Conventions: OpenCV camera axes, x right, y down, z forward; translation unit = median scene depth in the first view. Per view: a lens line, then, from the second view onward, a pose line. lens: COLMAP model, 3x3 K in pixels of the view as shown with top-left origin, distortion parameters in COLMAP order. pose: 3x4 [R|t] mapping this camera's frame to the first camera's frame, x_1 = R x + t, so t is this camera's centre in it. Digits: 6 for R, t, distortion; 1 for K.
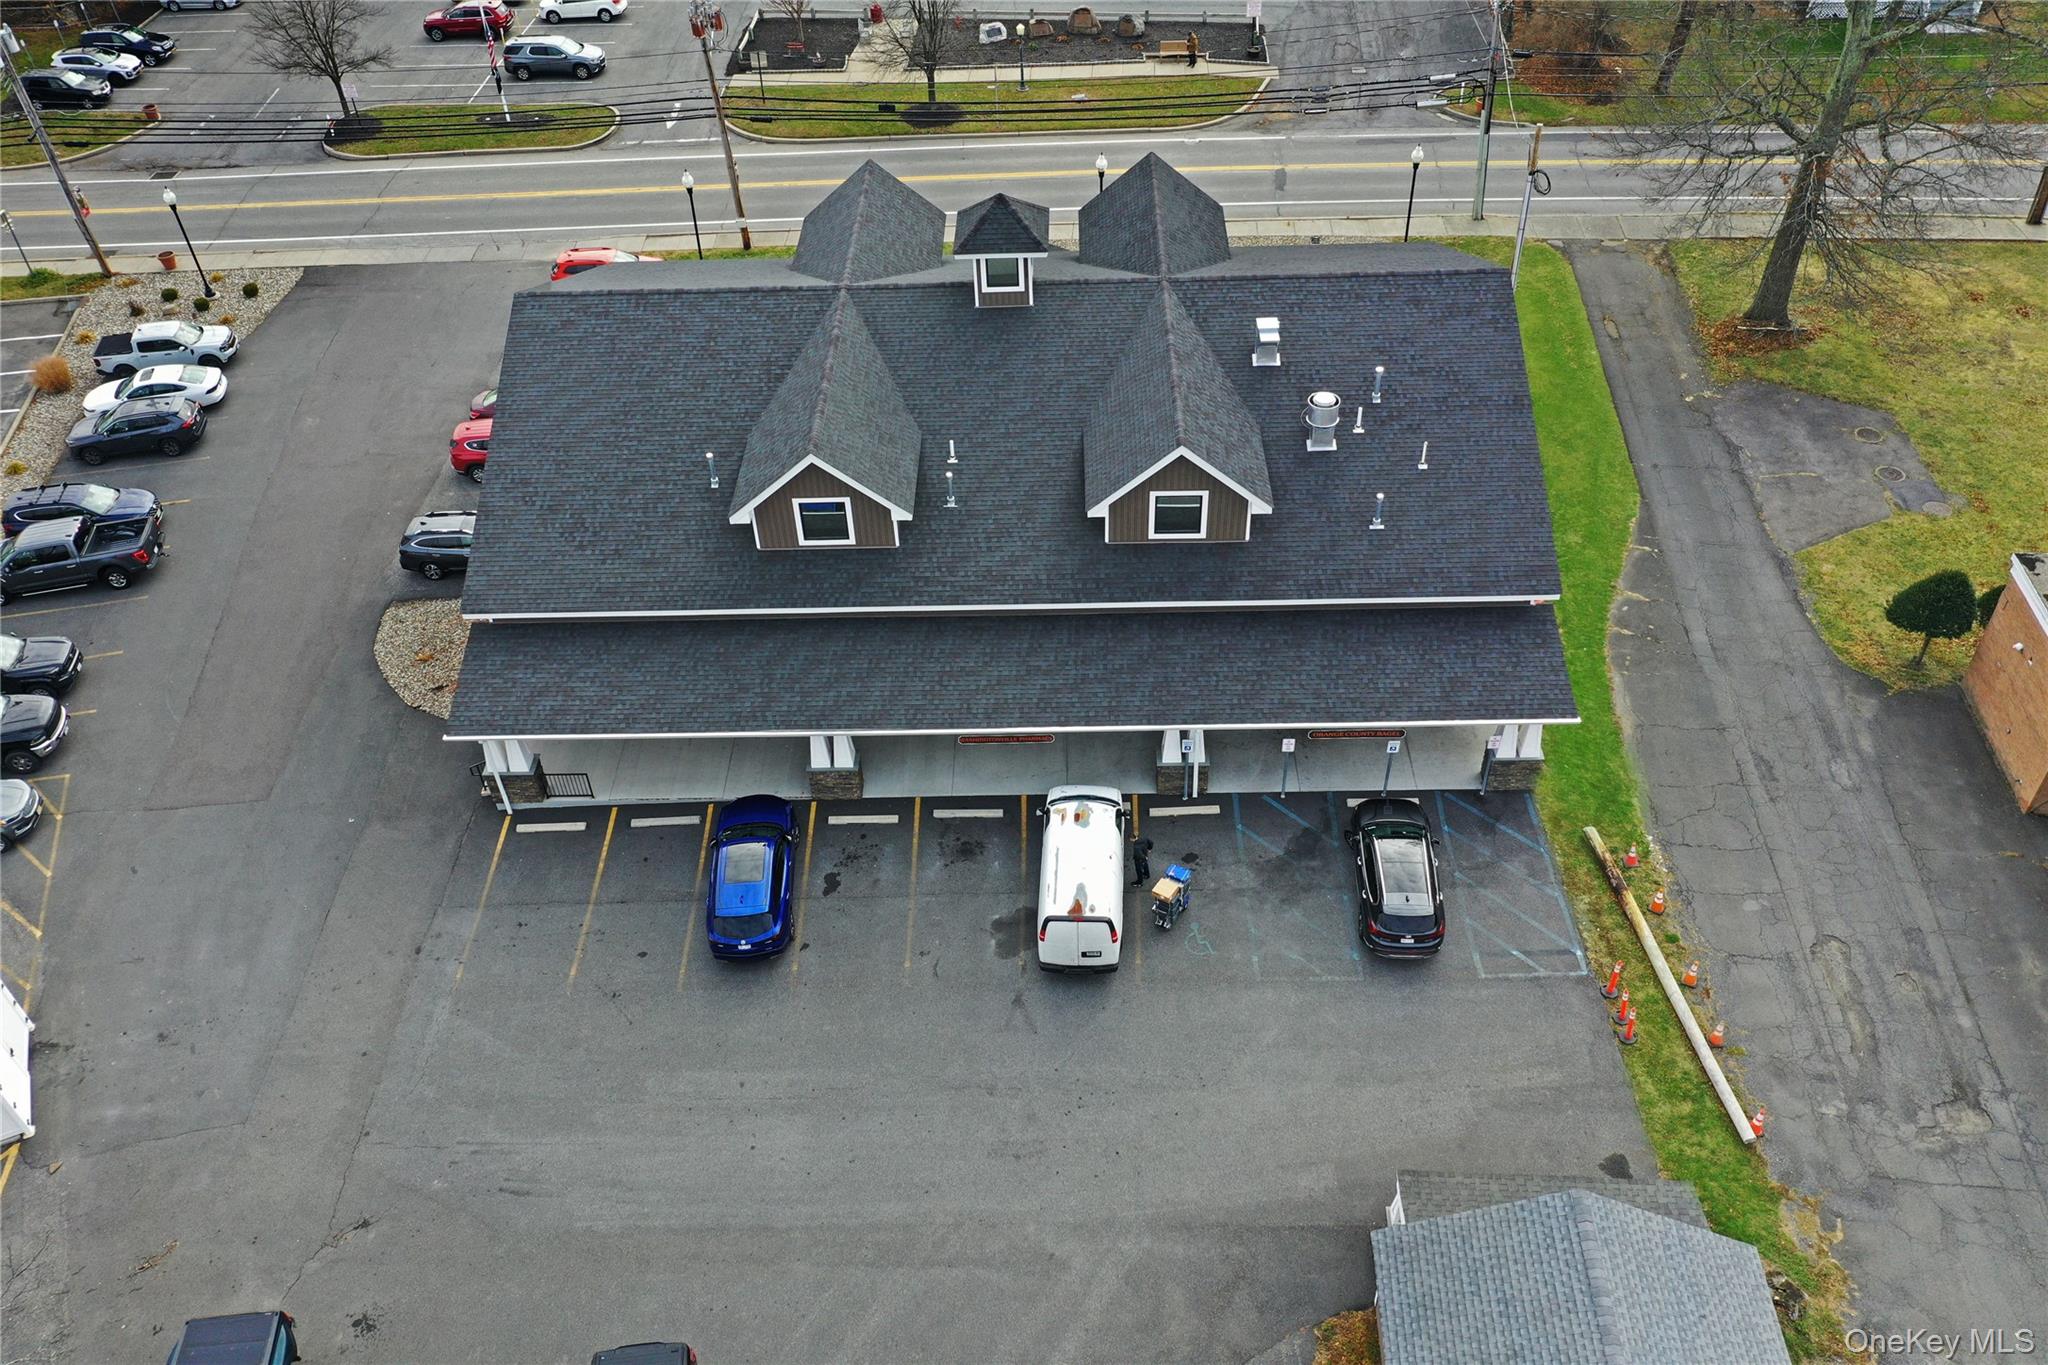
lens RADIAL K [[1620.9, 0, 1020.3], [0, 1620.9, 681.3], [0, 0, 1]] dist [0.009147, 0.005412]
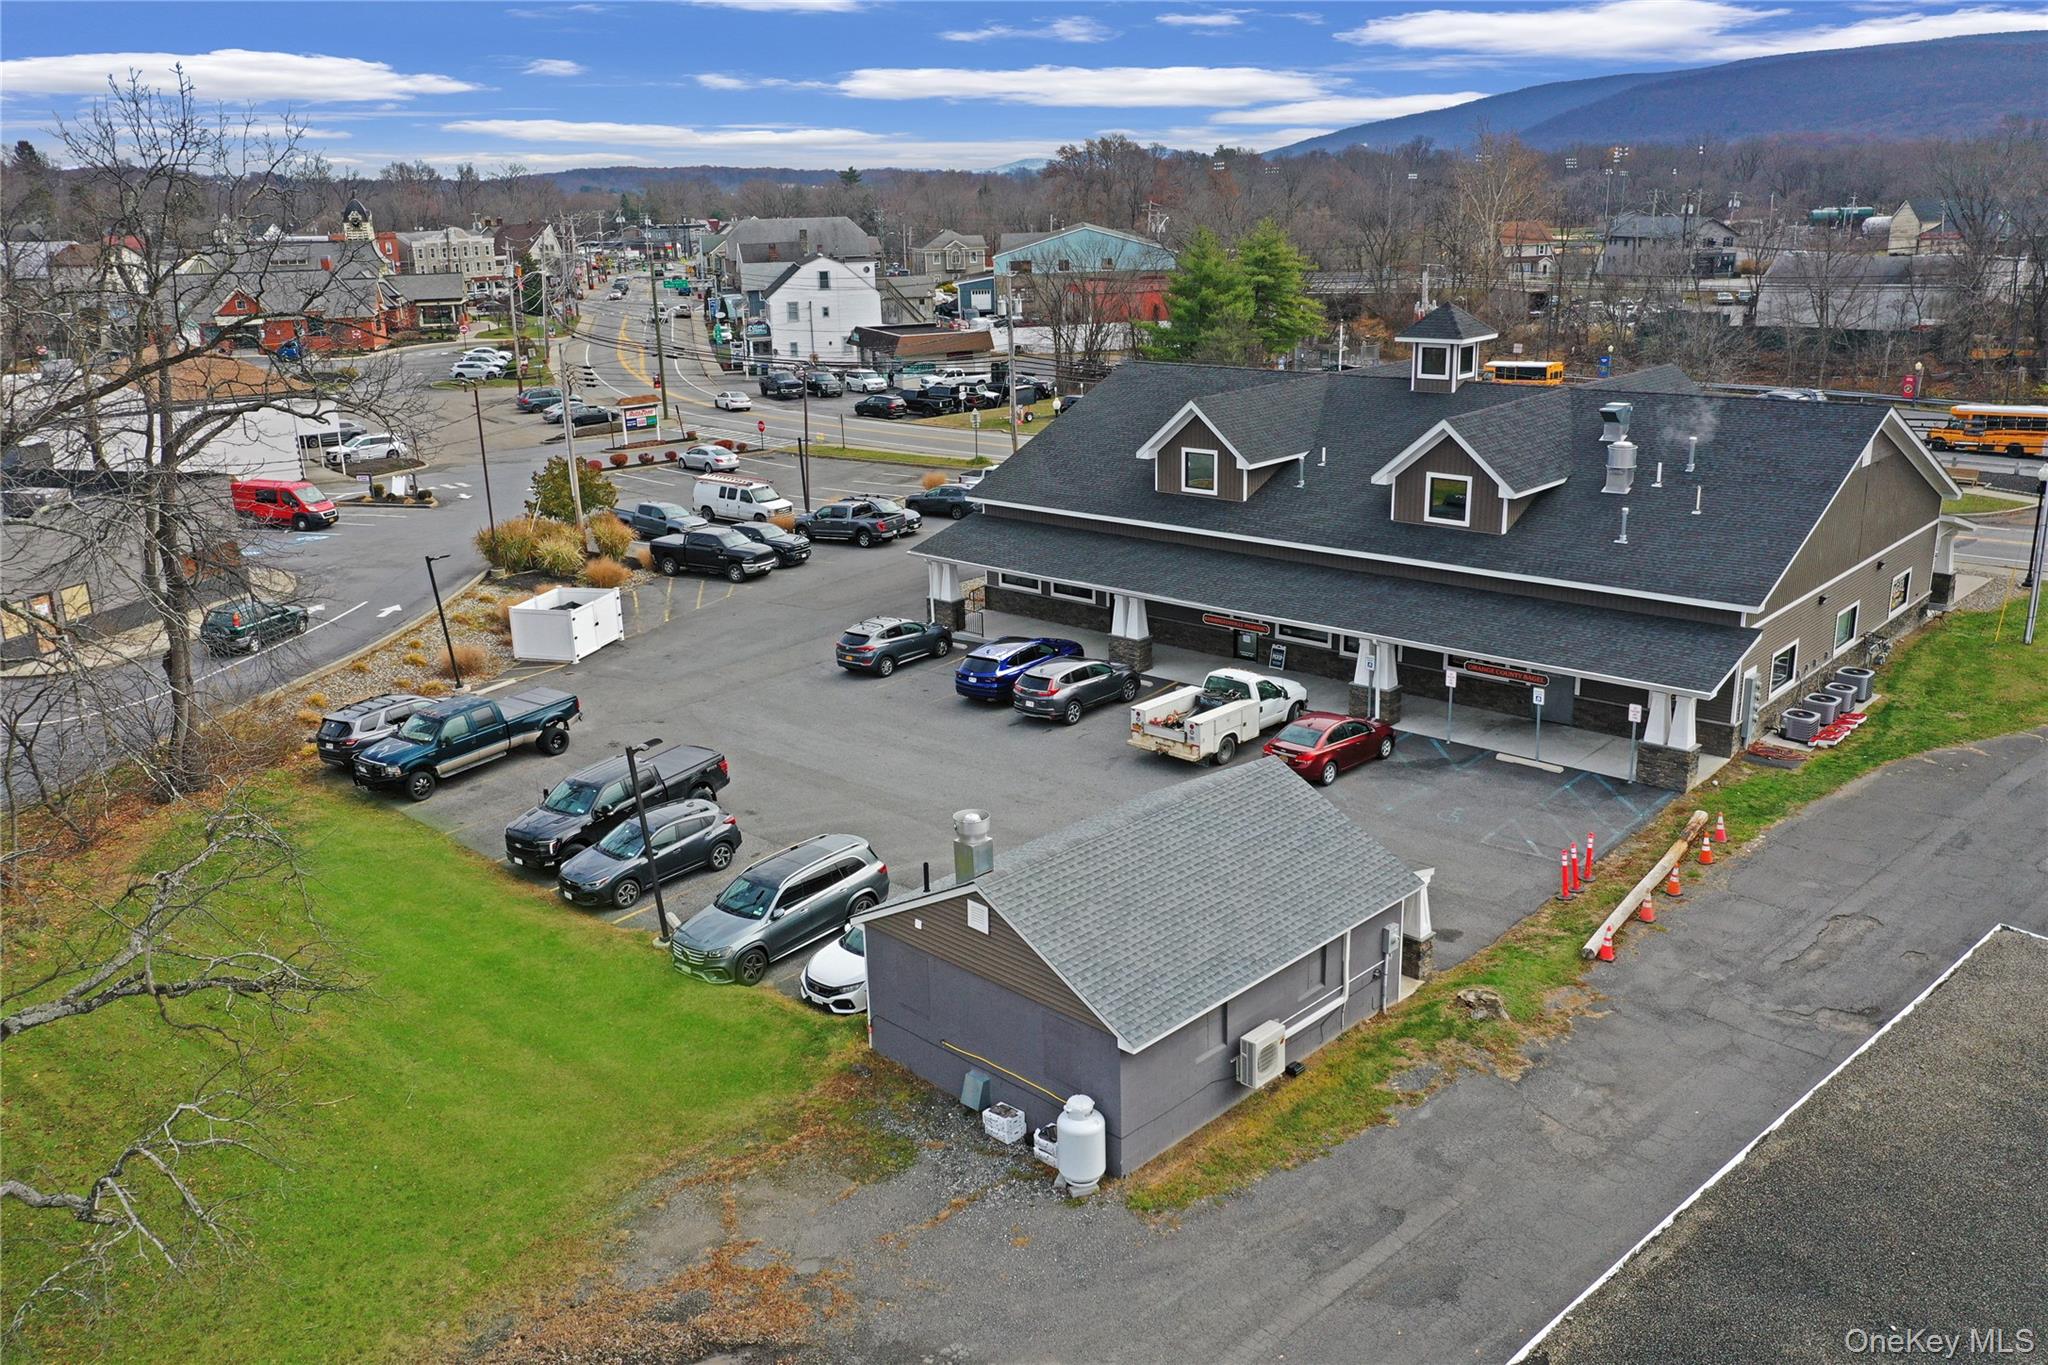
lens RADIAL K [[1620.9, 0, 1022.6], [0, 1620.9, 672.9], [0, 0, 1]] dist [0.009147, 0.005412]
pose [[0.749549, 0.201480, -0.630541, 0.602853], [-0.438978, 0.864260, -0.245669, 0.407691], [0.495454, 0.460935, 0.736250, 0.050264]]
